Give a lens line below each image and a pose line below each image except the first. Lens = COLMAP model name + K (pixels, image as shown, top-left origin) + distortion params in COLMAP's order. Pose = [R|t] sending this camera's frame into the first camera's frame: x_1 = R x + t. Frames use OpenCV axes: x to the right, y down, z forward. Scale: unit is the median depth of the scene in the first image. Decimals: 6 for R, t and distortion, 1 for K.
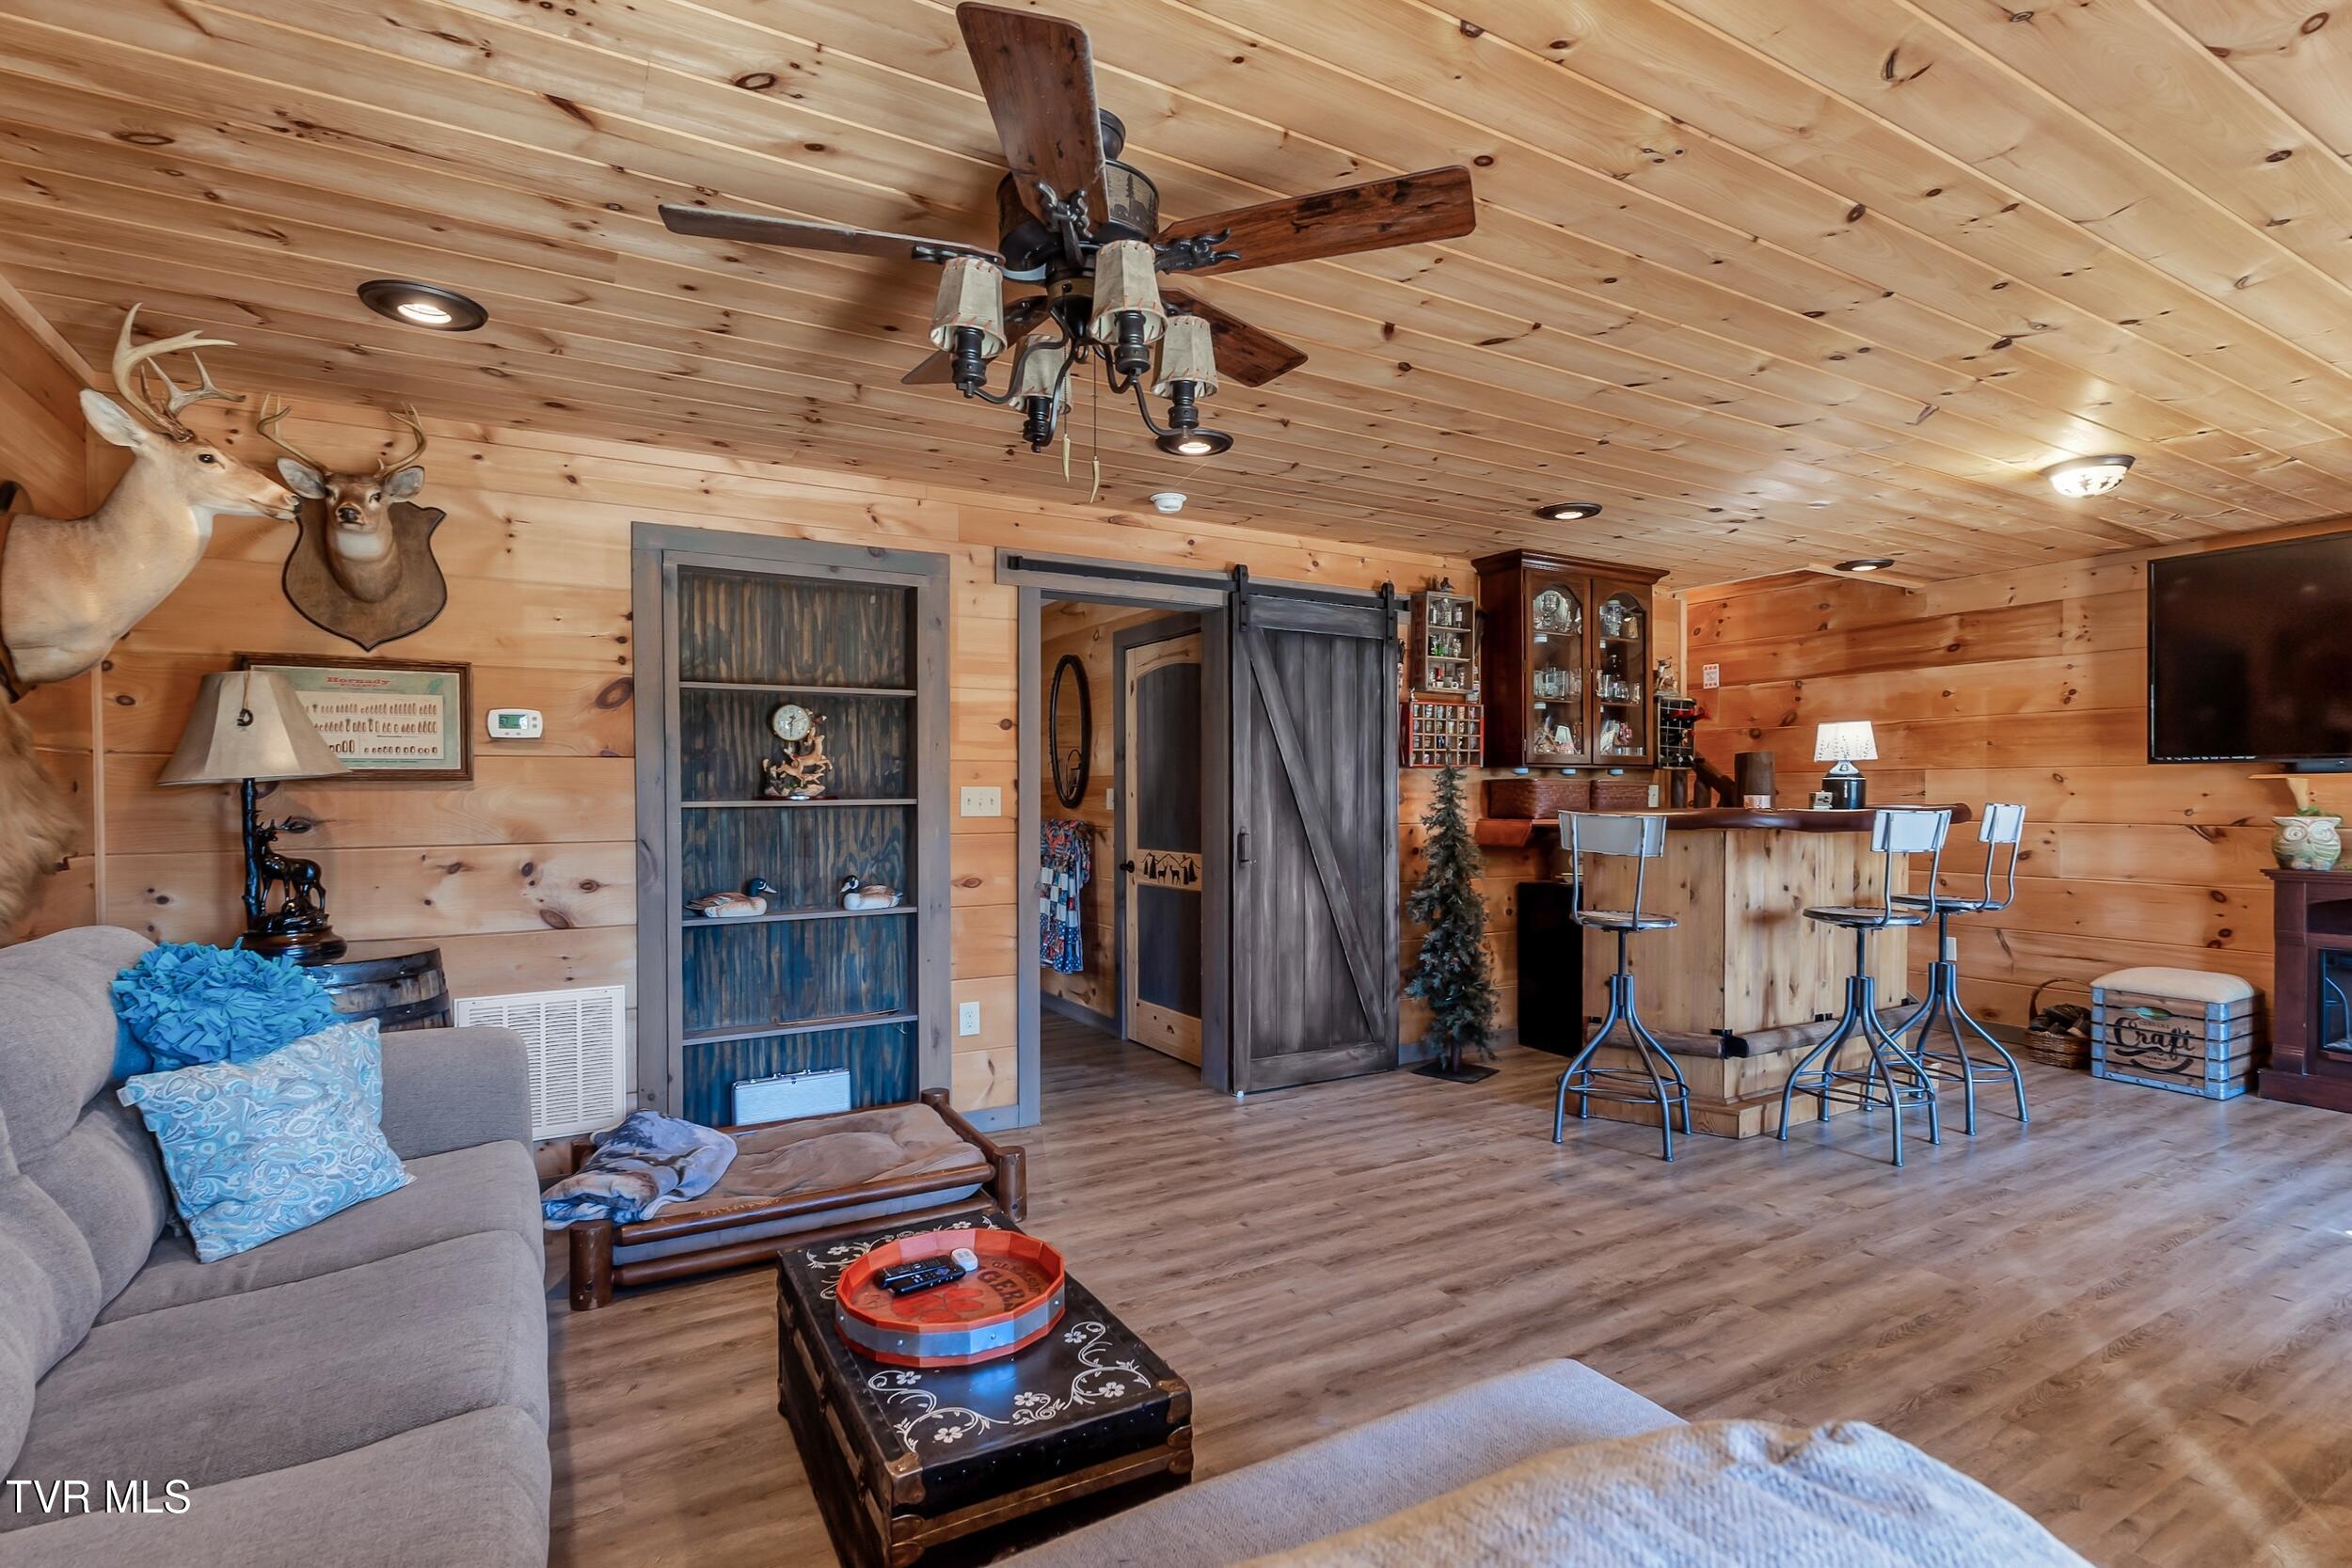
lens RADIAL K [[1124.4, 0, 1178.7], [0, 1124.4, 800.3], [0, 0, 1]] dist [0.002458, -0.001068]
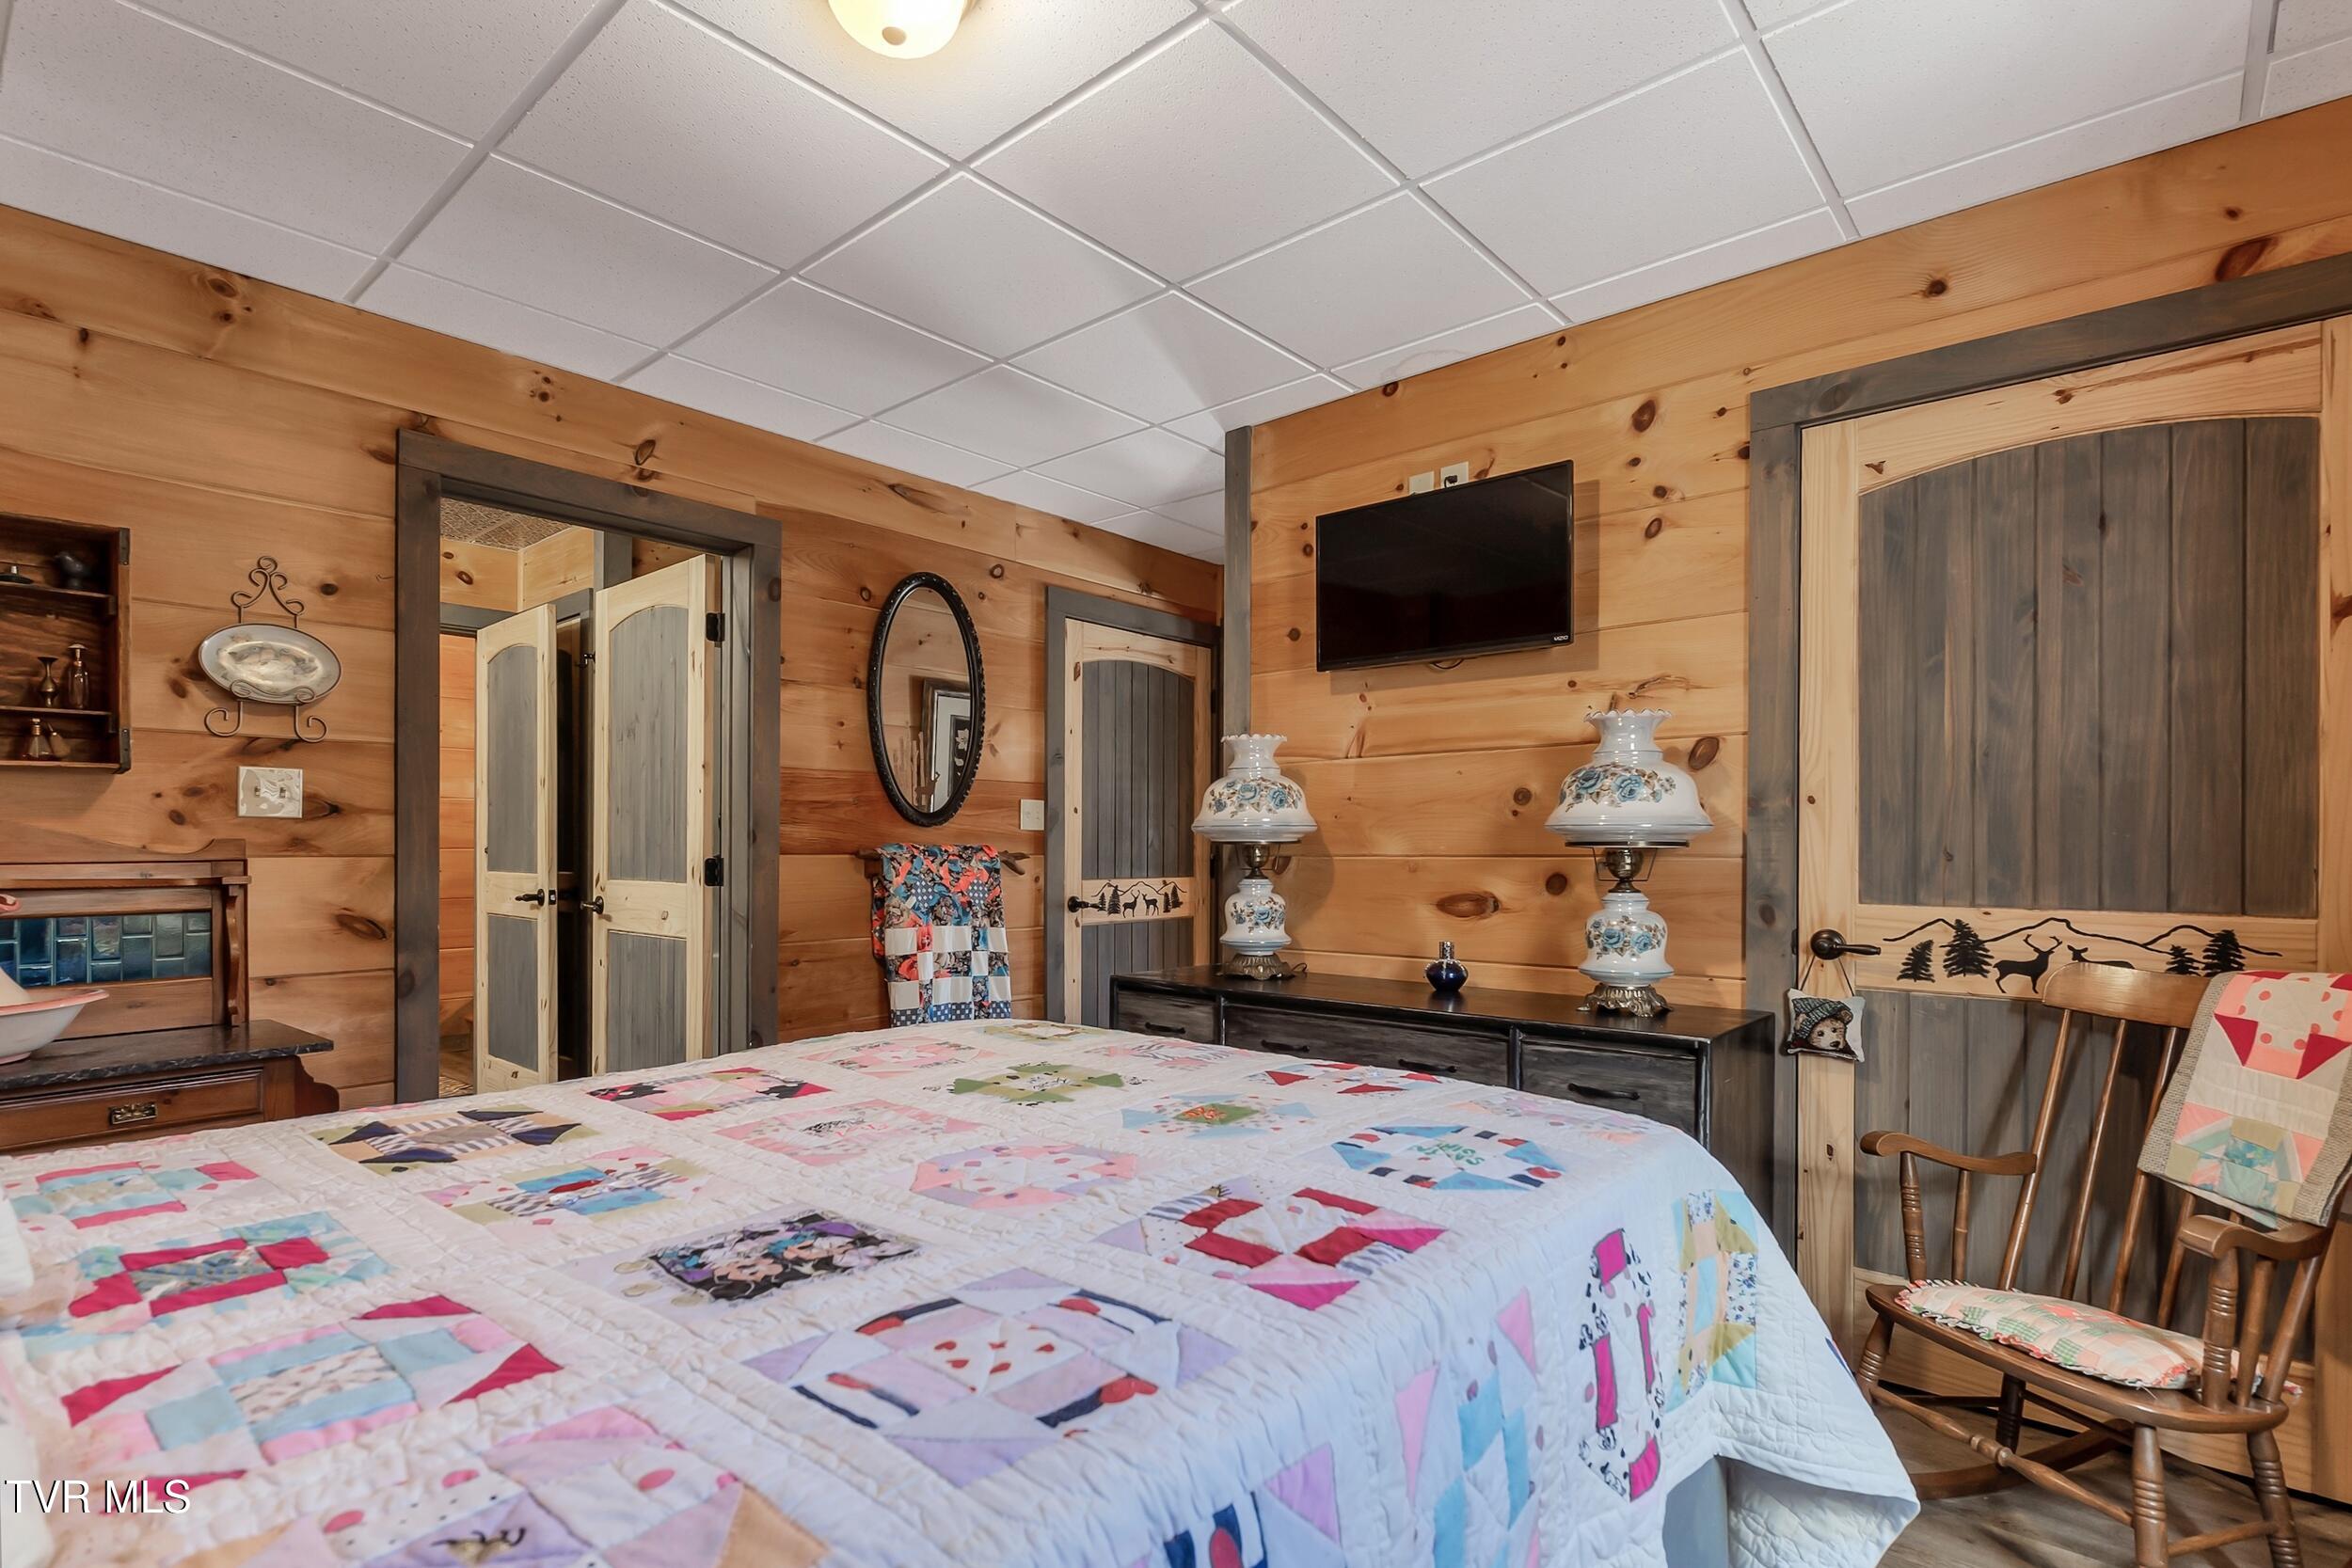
lens RADIAL K [[1133.1, 0, 1167.2], [0, 1133.1, 800.5], [0, 0, 1]] dist [0.001975, 0.000066]
pose [[-0.320933, 0.036794, 0.946387, -0.961487], [-0.000344, 0.999241, -0.038965, 0.022342], [-0.947102, -0.012831, -0.320677, 1.440602]]
